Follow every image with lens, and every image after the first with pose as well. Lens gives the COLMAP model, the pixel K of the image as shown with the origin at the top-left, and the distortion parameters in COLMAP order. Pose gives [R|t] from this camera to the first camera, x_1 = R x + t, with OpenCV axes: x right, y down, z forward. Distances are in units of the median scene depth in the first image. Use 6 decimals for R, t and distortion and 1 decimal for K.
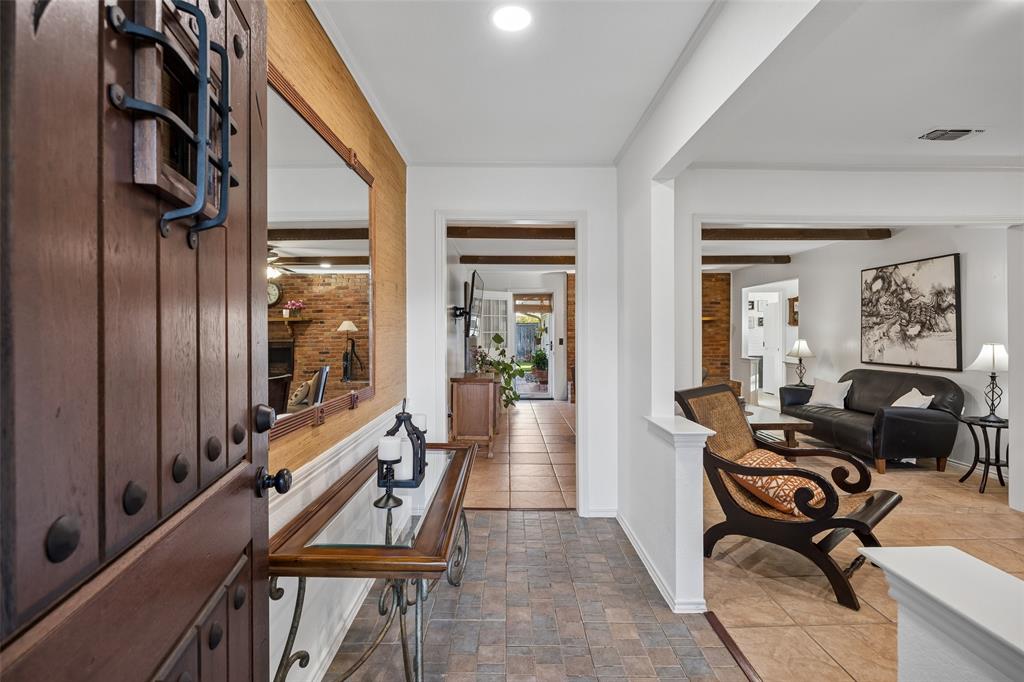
lens RADIAL K [[501.2, 0, 511.2], [0, 501.2, 343.9], [0, 0, 1]] dist [-0.001907, -0.000806]
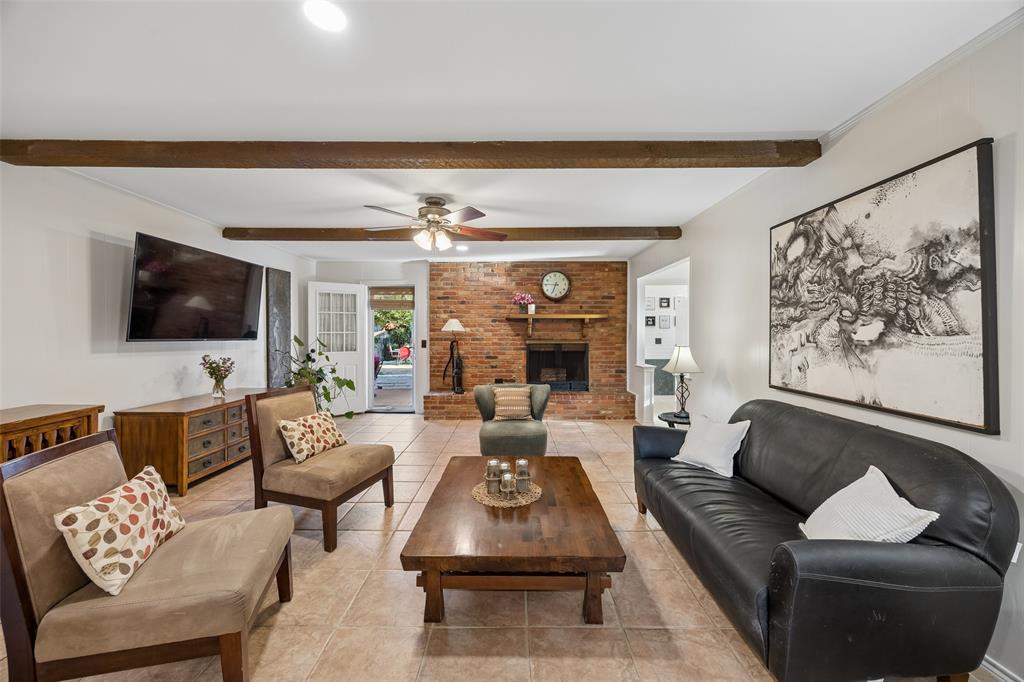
lens RADIAL K [[397.3, 0, 512.0], [0, 397.3, 341.0], [0, 0, 1]] dist [0.000153, 0.000089]
pose [[0.999737, 0.002181, -0.022845, 0.441566], [-0.002188, 0.999998, -0.000268, -0.016002], [0.022845, 0.000318, 0.999739, 0.572082]]
